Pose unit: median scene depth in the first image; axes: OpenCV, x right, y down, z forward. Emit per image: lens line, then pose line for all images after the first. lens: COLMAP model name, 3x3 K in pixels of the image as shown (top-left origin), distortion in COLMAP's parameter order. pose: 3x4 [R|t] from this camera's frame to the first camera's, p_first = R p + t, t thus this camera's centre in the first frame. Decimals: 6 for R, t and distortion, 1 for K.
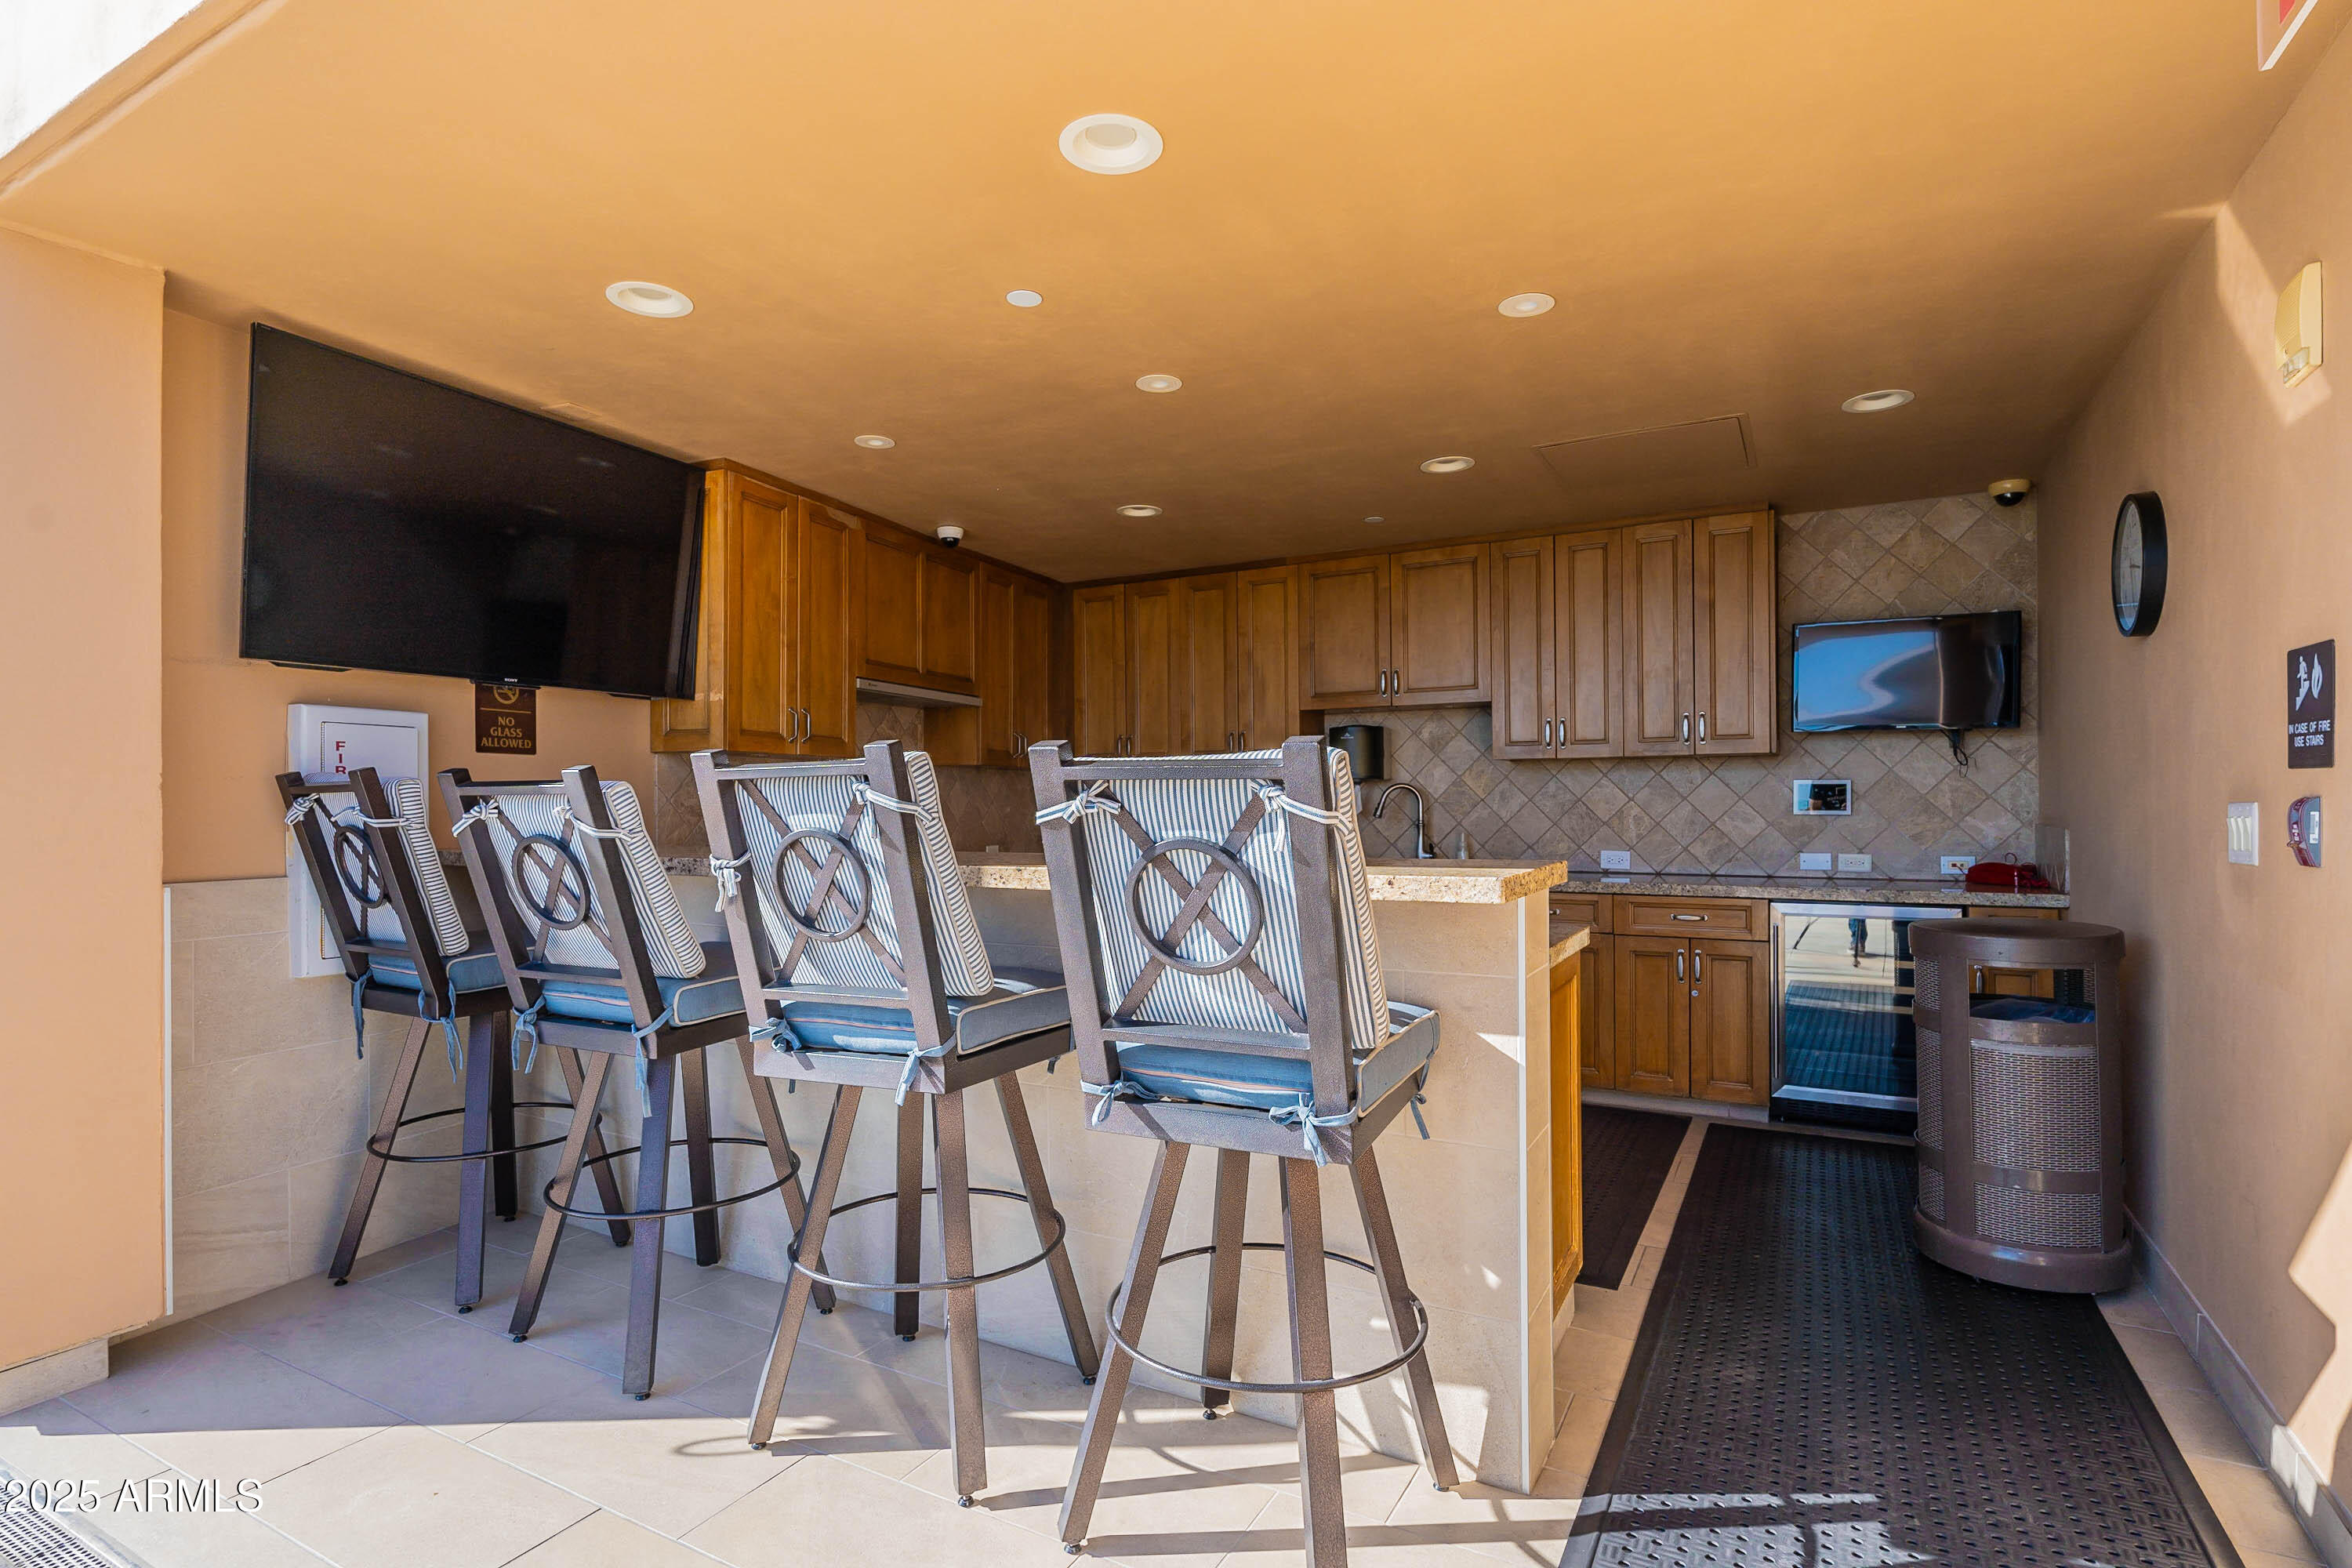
lens RADIAL K [[1169.4, 0, 1181.1], [0, 1169.4, 795.3], [0, 0, 1]] dist [0.001913, -0.000502]
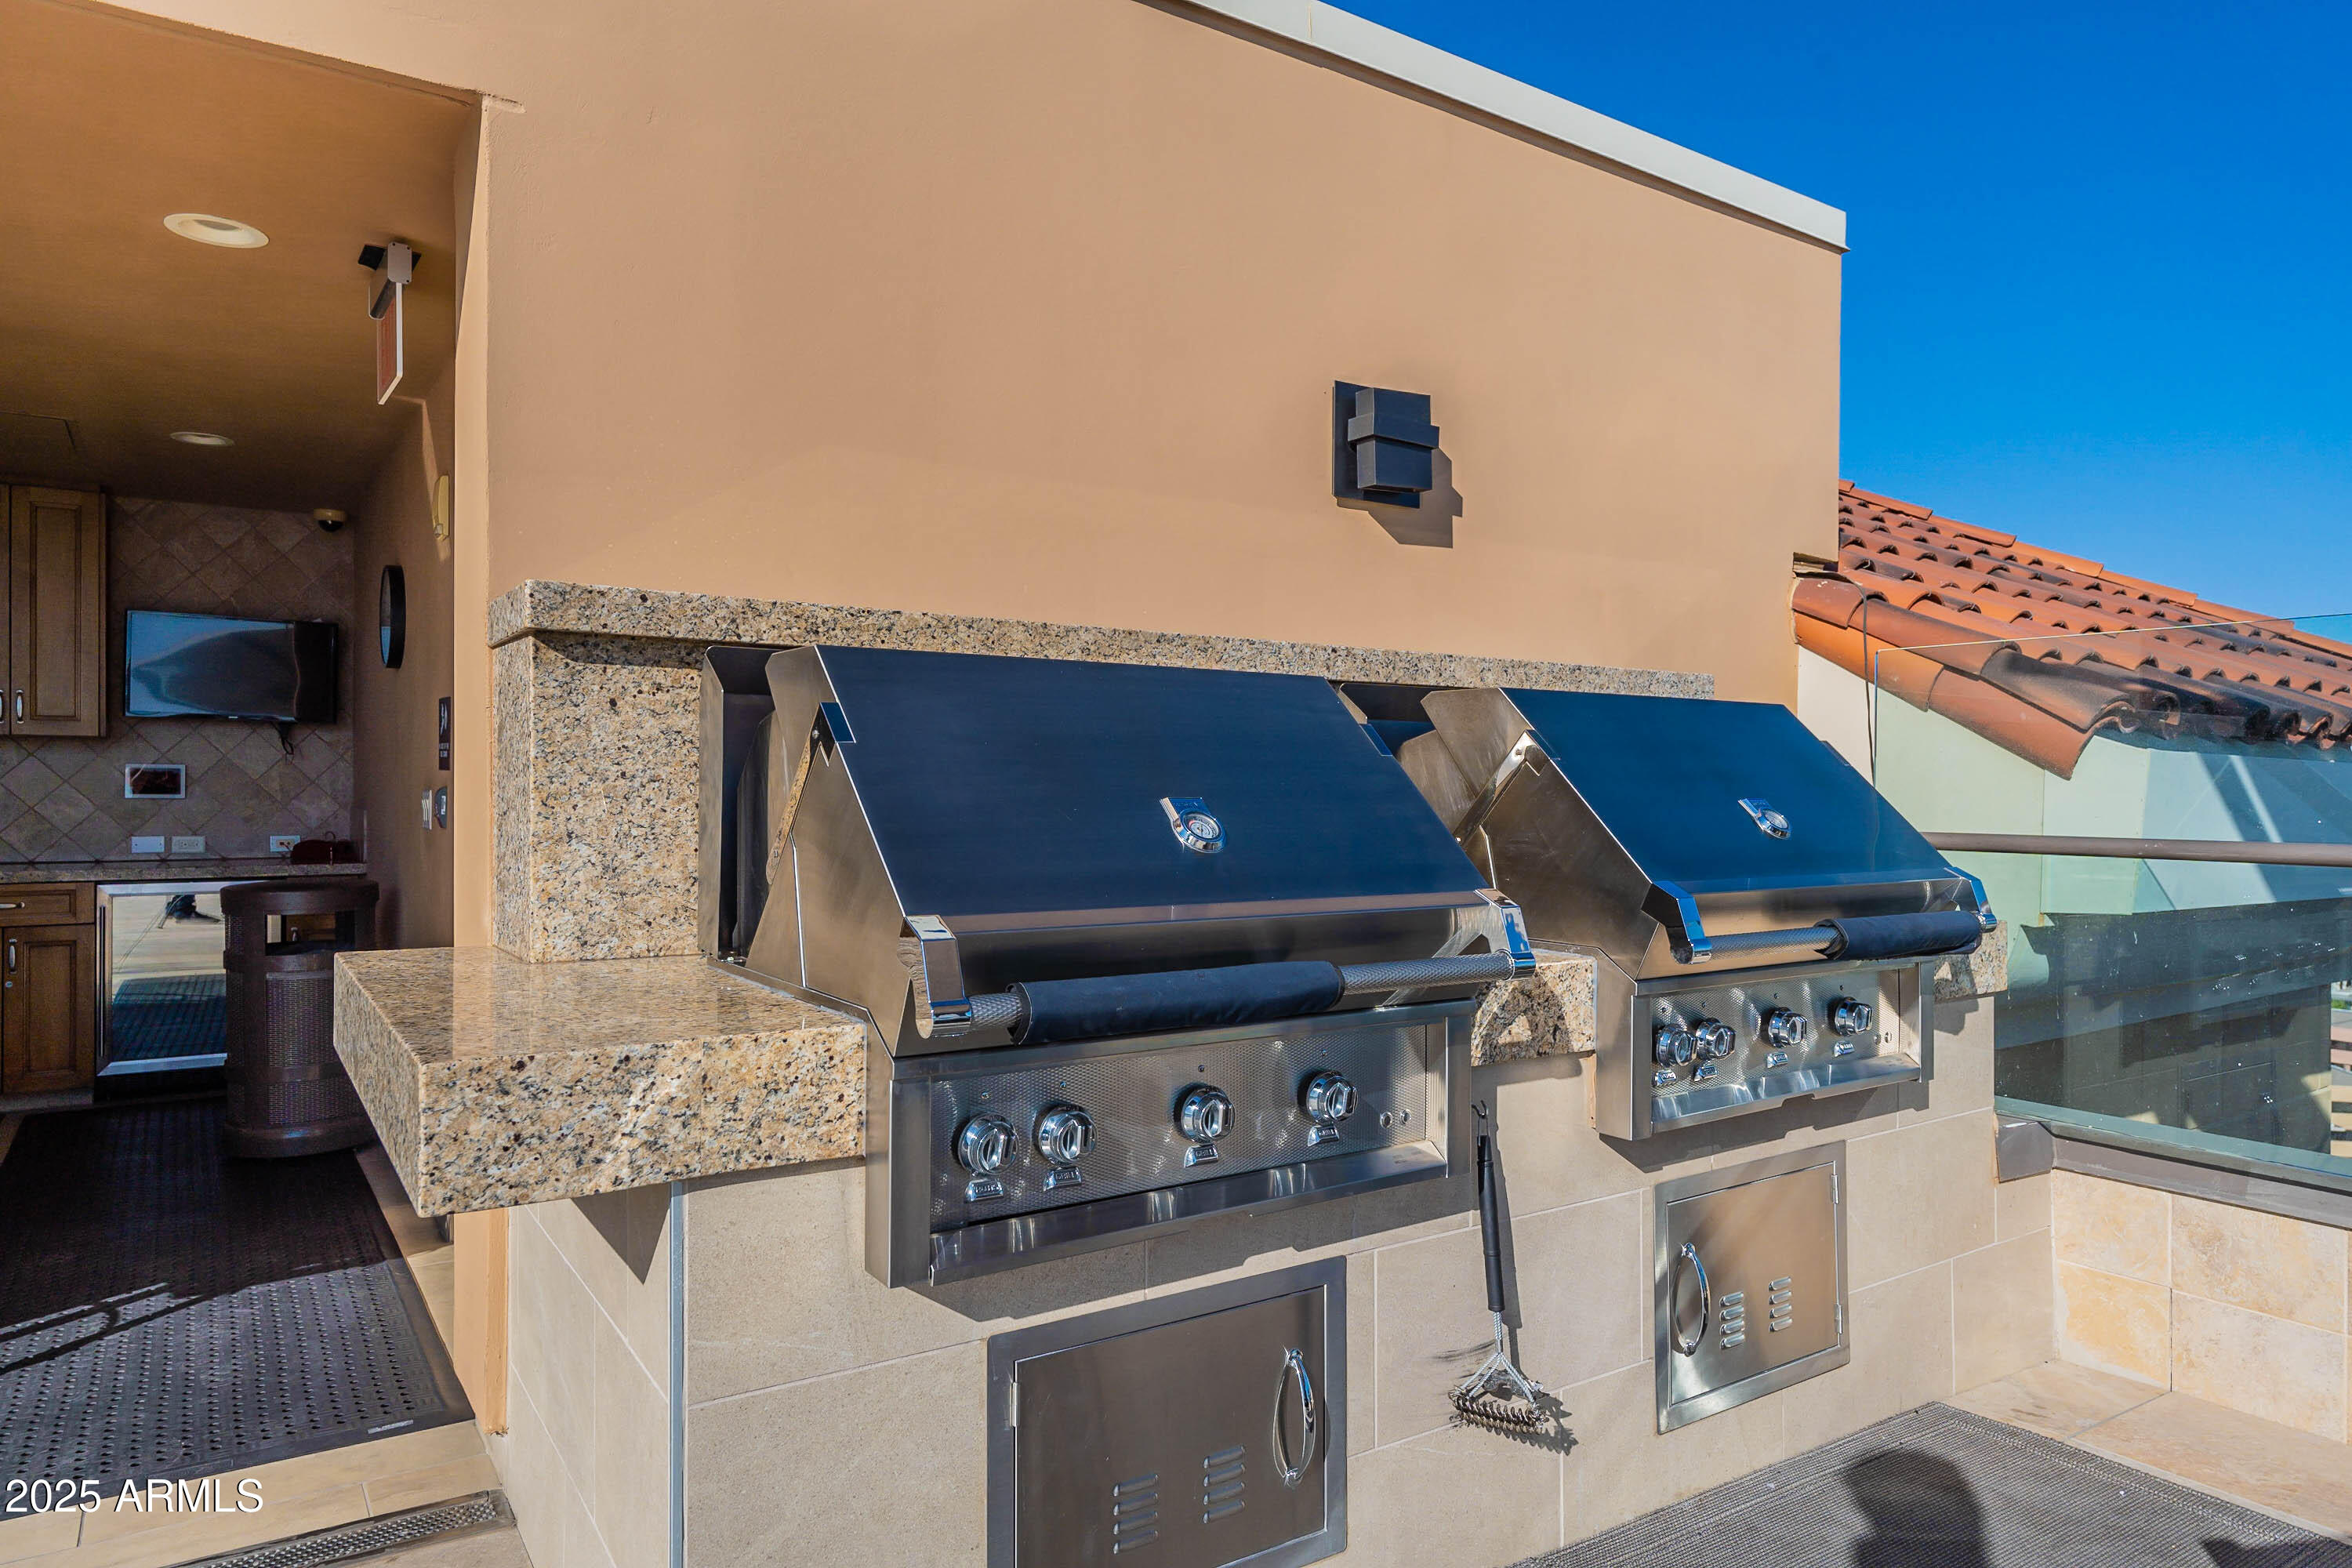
lens RADIAL K [[1441.2, 0, 1177.3], [0, 1441.2, 794.4], [0, 0, 1]] dist [-0.002236, -0.001558]
pose [[0.451030, 0.001882, 0.892507, -0.170188], [-0.013308, 0.999901, 0.004617, -0.004632], [-0.892409, -0.013960, 0.451011, -0.361303]]
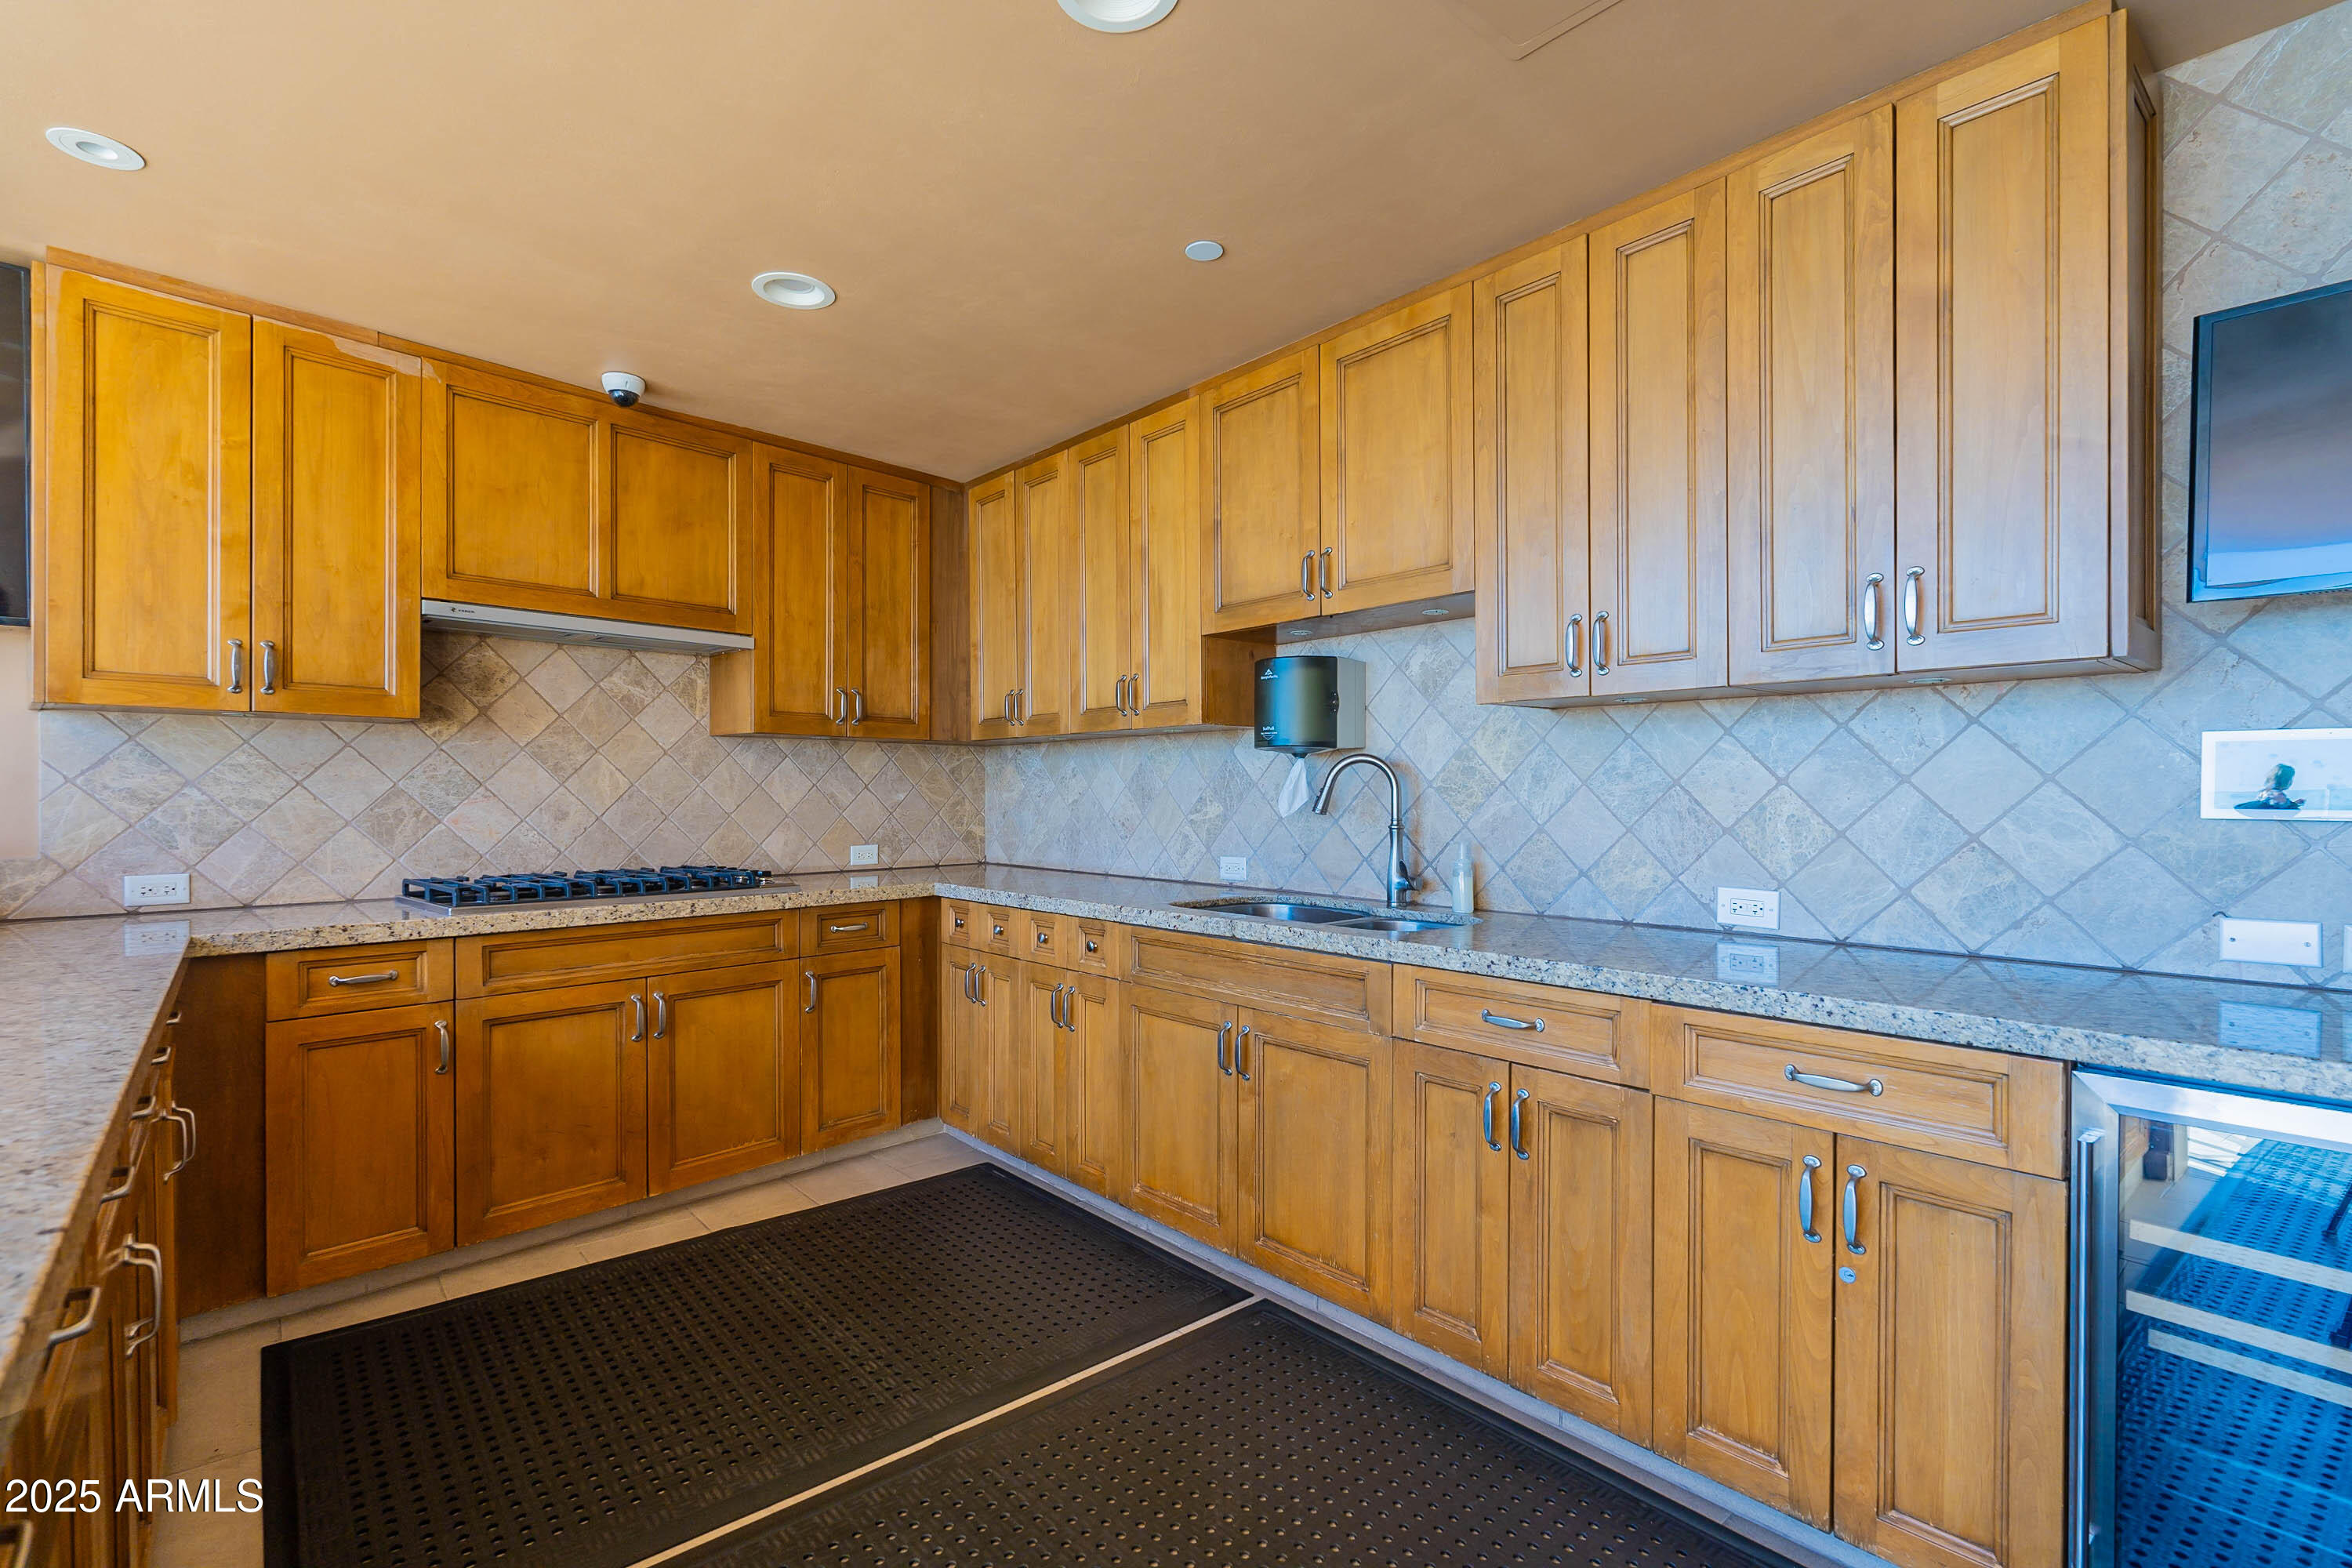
lens RADIAL K [[1078.5, 0, 1165.8], [0, 1078.5, 798.4], [0, 0, 1]] dist [-0.005089, 0.000015]
pose [[0.938286, 0.005548, -0.345817, 0.325431], [-0.000305, 0.999884, 0.015214, 0.004039], [0.345861, -0.014170, 0.938179, 0.546697]]
